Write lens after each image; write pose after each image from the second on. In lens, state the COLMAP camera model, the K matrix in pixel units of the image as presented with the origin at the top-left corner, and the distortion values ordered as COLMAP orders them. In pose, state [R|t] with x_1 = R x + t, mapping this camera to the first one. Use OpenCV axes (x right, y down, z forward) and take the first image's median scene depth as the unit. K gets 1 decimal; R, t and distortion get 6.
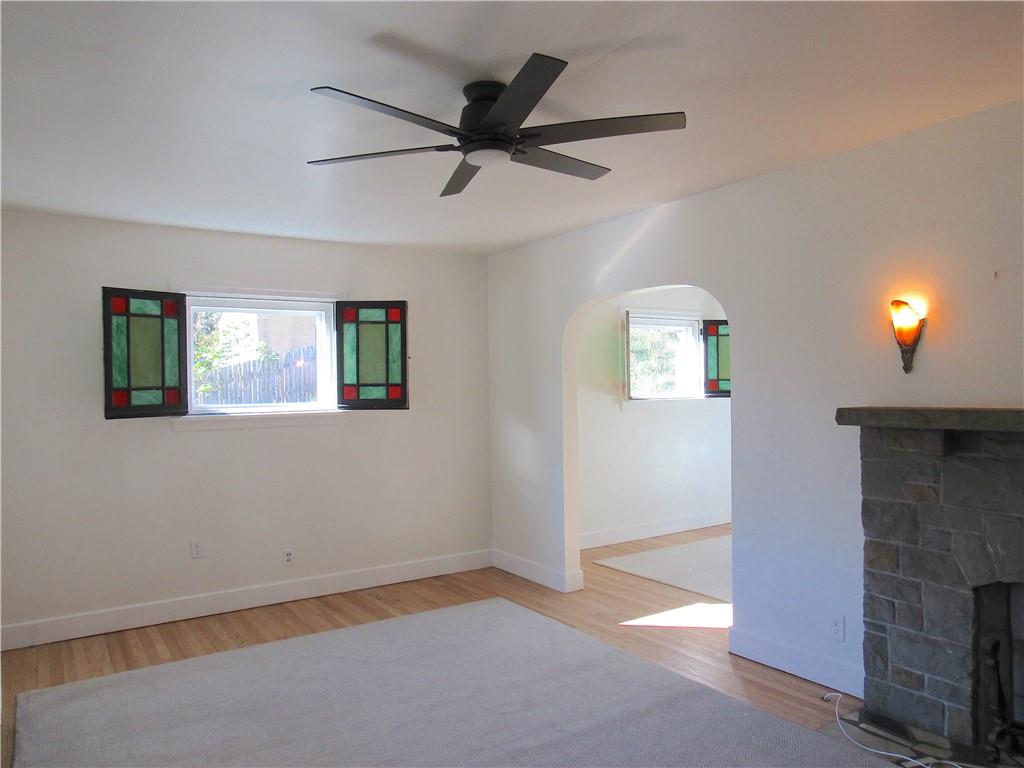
lens RADIAL K [[743.6, 0, 468.8], [0, 743.6, 382.6], [0, 0, 1]] dist [-0.002162, 0.002944]
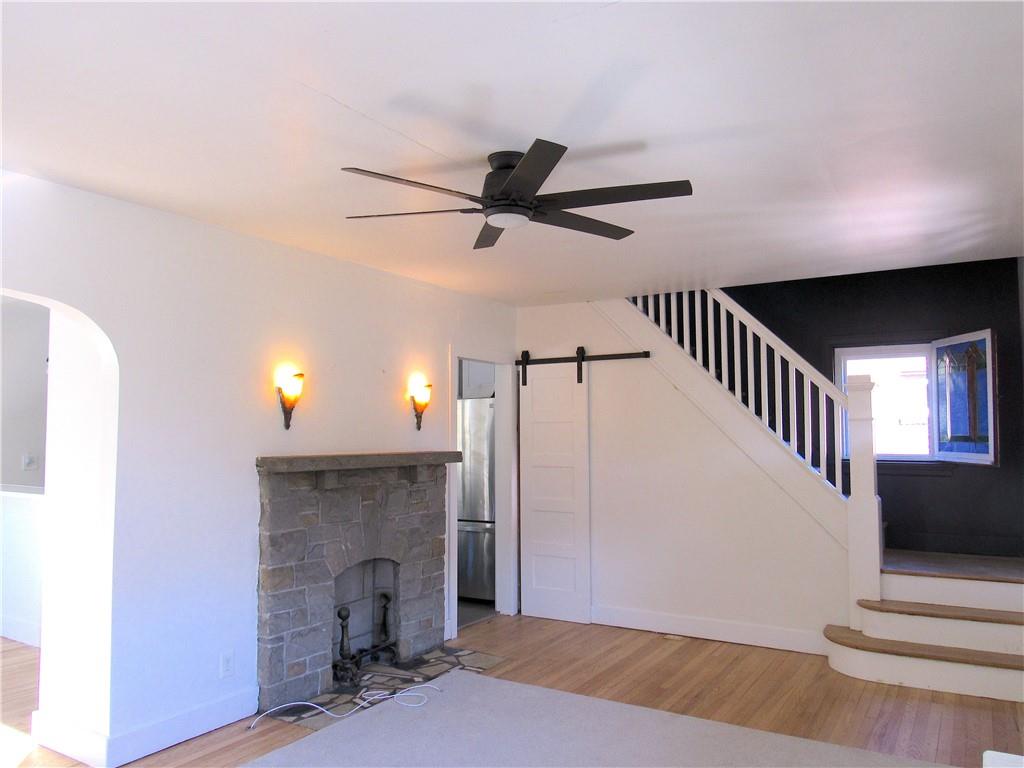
lens RADIAL K [[781.9, 0, 512.0], [0, 781.9, 384.0], [0, 0, 1]] dist [0.001281, 0.001446]
pose [[-0.452519, 0.078466, 0.888296, -0.808628], [0.006767, 0.996395, -0.084567, 0.026195], [-0.891729, -0.032256, -0.451418, 1.286436]]
